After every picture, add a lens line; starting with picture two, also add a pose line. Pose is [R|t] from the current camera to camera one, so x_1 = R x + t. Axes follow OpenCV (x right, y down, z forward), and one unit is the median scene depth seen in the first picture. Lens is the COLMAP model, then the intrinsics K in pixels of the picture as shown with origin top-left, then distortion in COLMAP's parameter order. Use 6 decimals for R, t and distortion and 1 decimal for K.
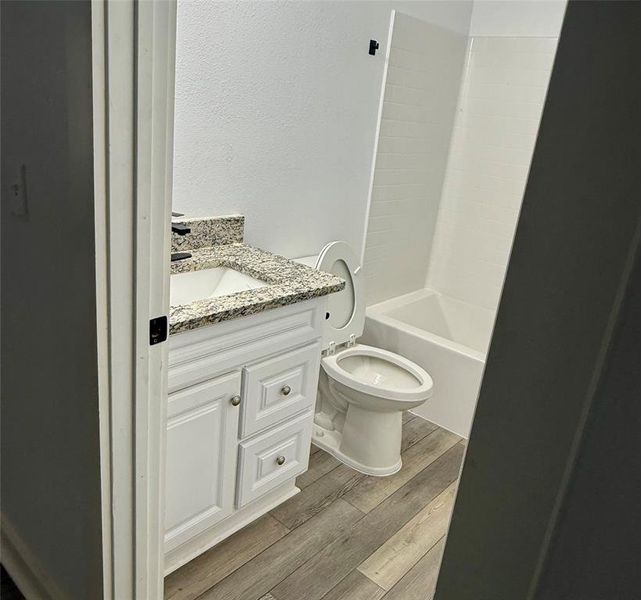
lens RADIAL K [[546.9, 0, 321.4], [0, 546.9, 284.8], [0, 0, 1]] dist [-0.005734, -0.007052]
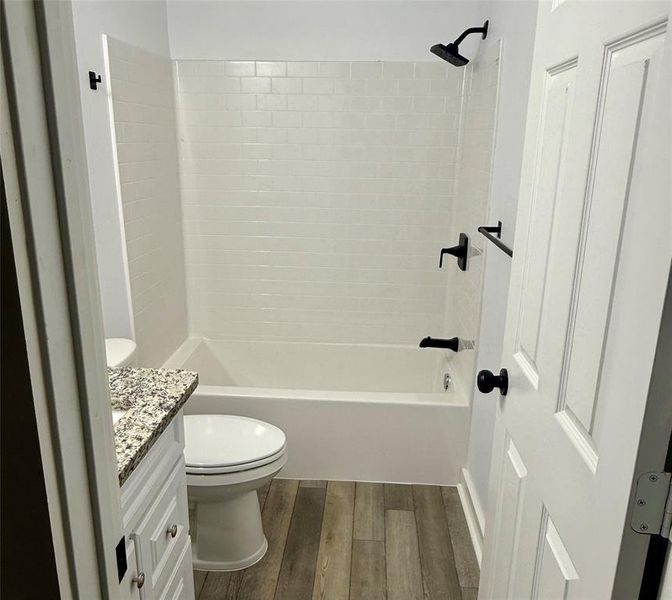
lens RADIAL K [[568.8, 0, 336.0], [0, 568.8, 300.0], [0, 0, 1]] dist [-0.005438, -0.001854]
pose [[0.787894, -0.253458, 0.561233, -0.202634], [0.252337, 0.964226, 0.081207, -0.107102], [-0.561738, 0.077638, 0.823664, 0.136258]]
